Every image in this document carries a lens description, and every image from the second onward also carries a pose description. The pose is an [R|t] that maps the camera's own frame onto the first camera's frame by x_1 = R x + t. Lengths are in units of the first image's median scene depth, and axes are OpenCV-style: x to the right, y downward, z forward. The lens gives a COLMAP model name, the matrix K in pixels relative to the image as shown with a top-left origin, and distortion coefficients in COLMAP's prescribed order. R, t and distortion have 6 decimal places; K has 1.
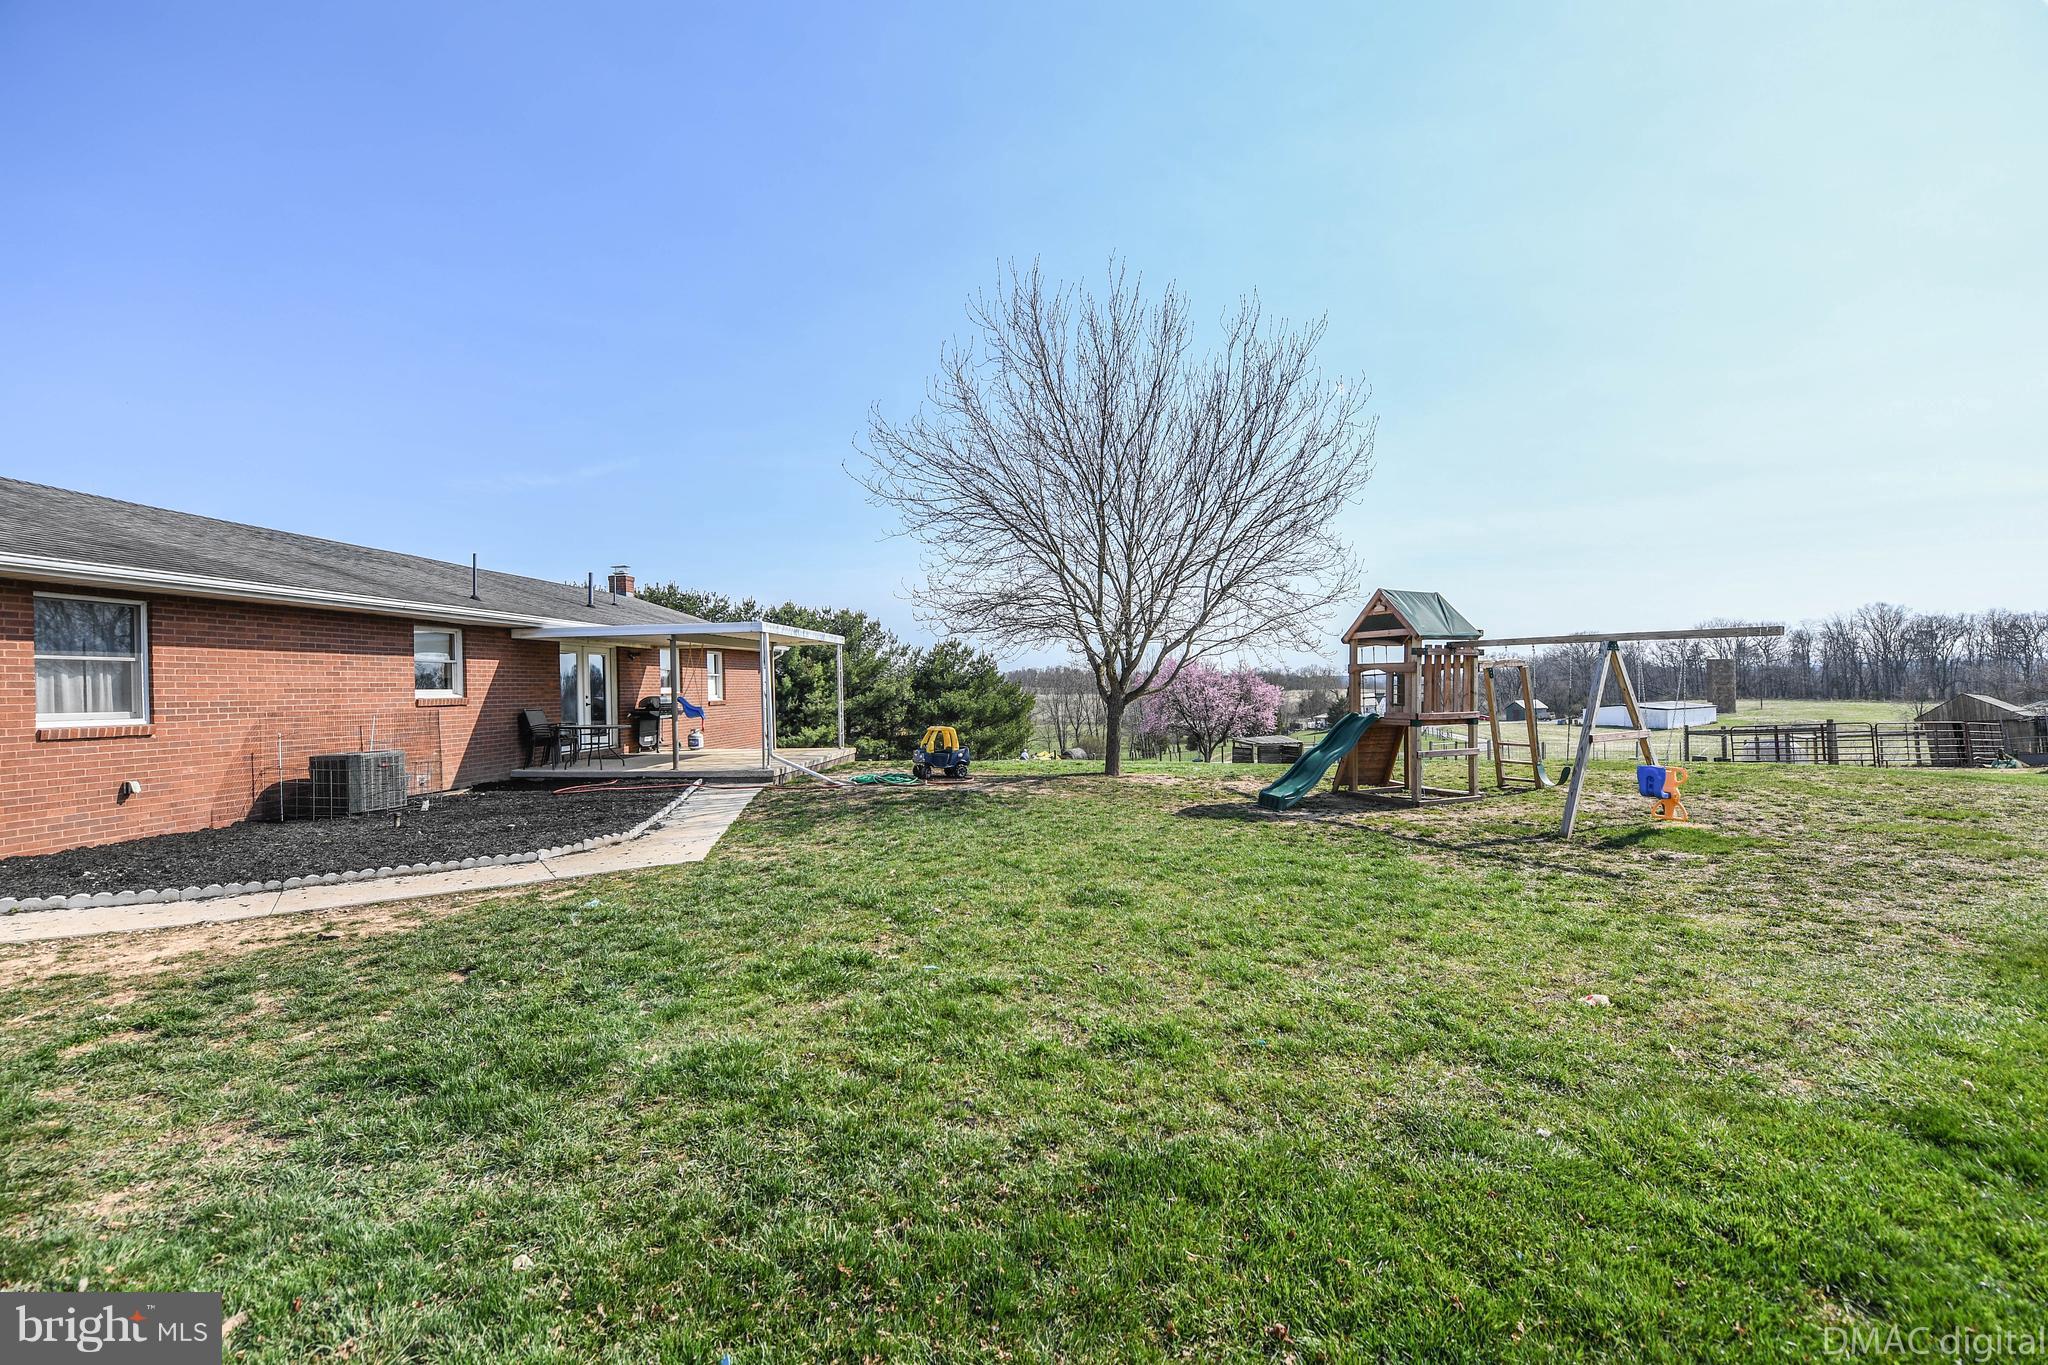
lens RADIAL K [[814.6, 0, 1023.5], [0, 814.6, 681.9], [0, 0, 1]] dist [-0.018226, -0.001636]
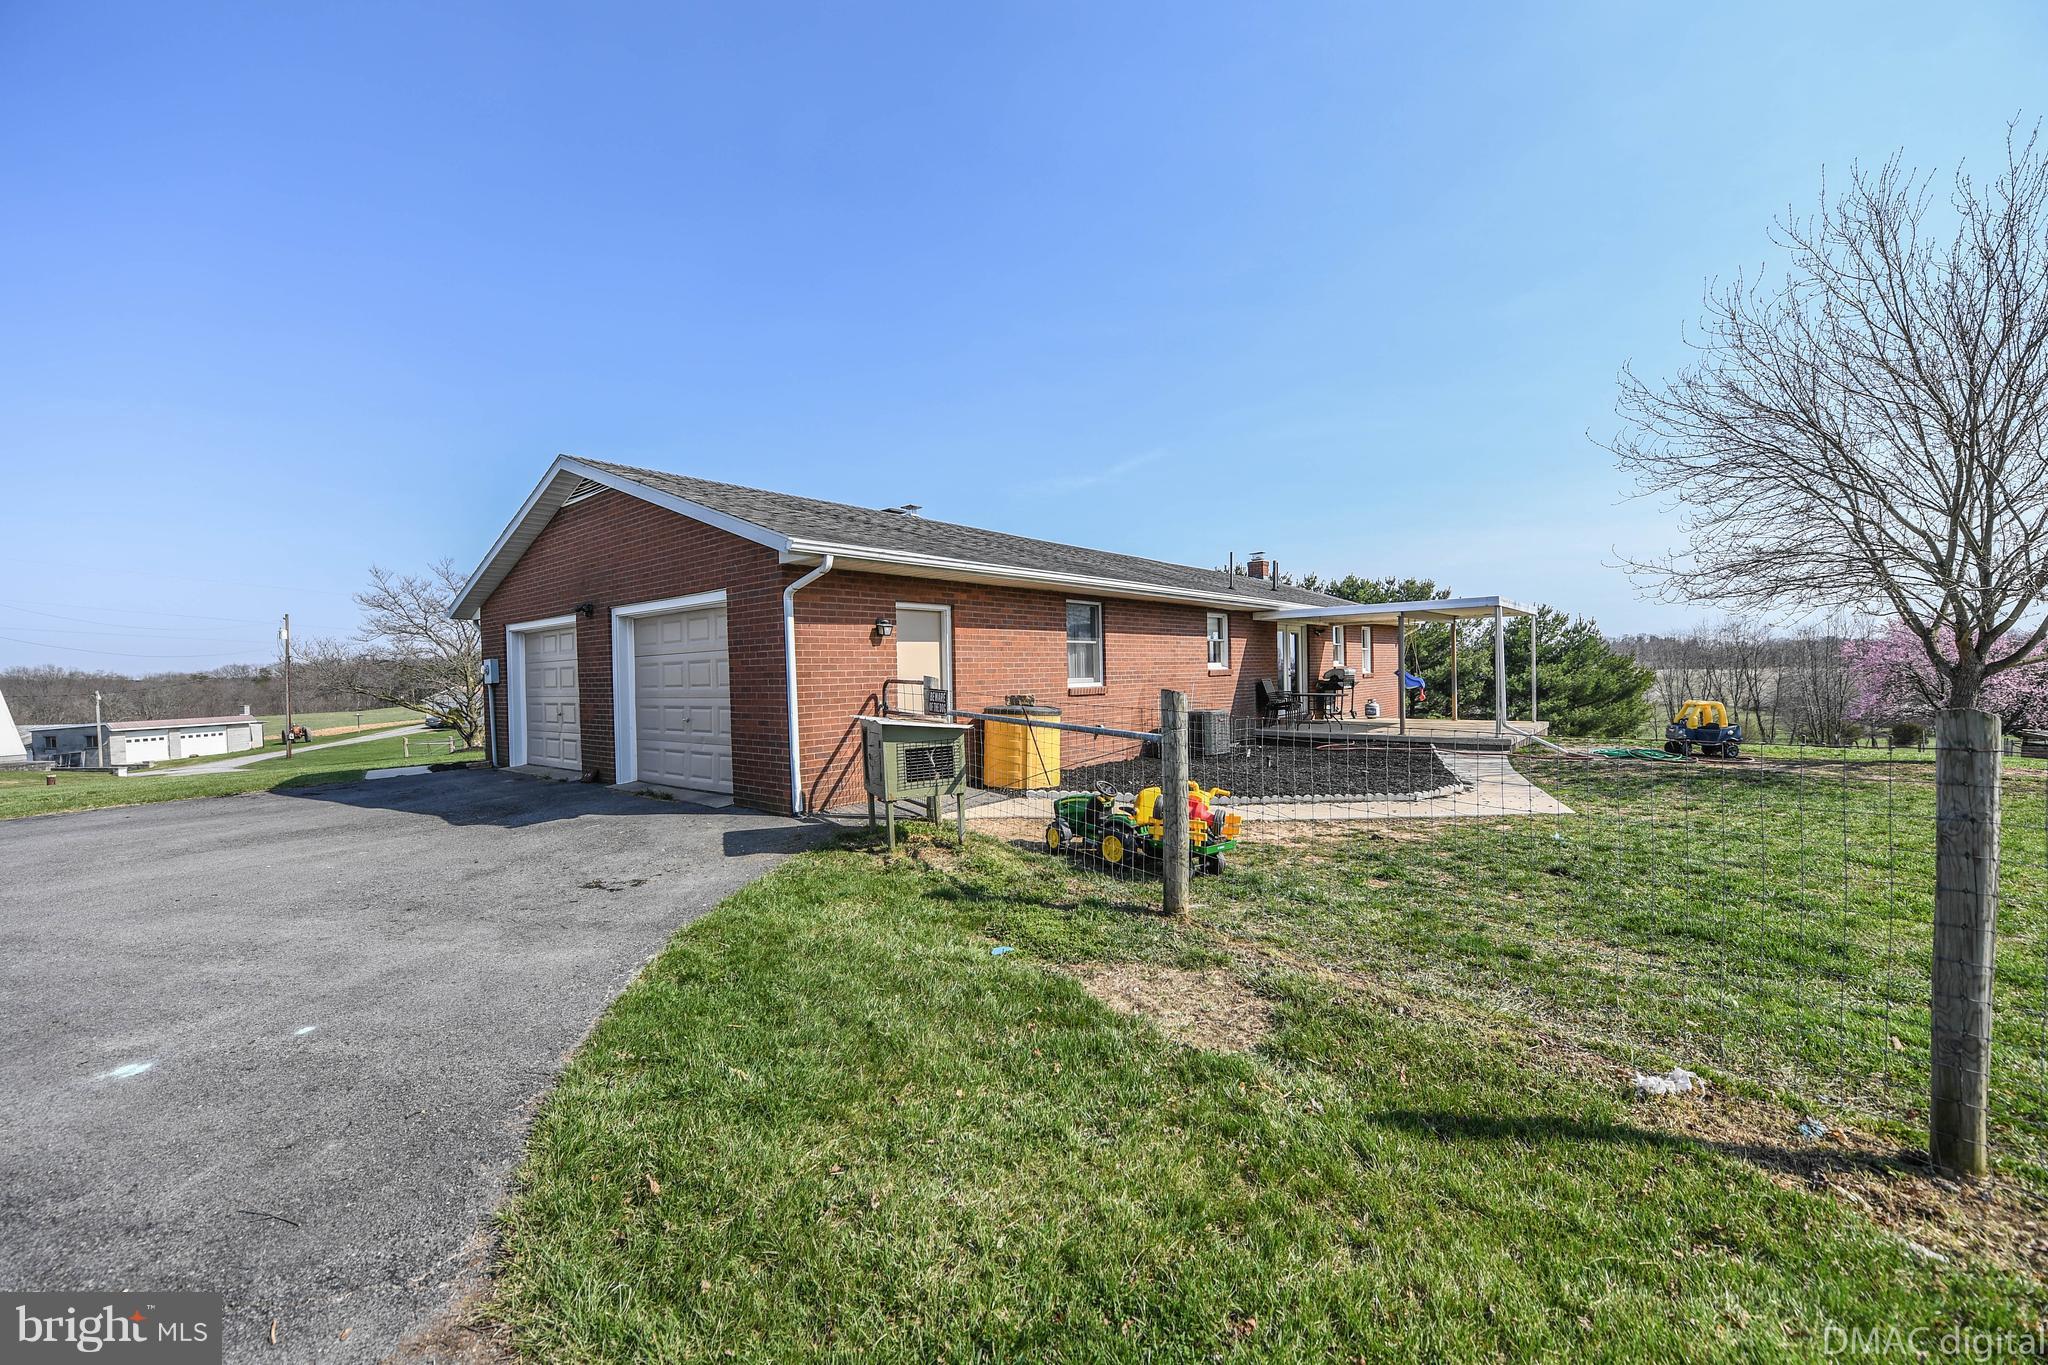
lens RADIAL K [[814.6, 0, 1023.5], [0, 814.6, 684.7], [0, 0, 1]] dist [-0.018226, -0.001636]
pose [[0.814888, 0.010269, -0.579527, -0.184332], [0.009536, 0.999470, 0.031120, 0.001199], [0.579540, -0.030885, 0.814359, -0.173188]]
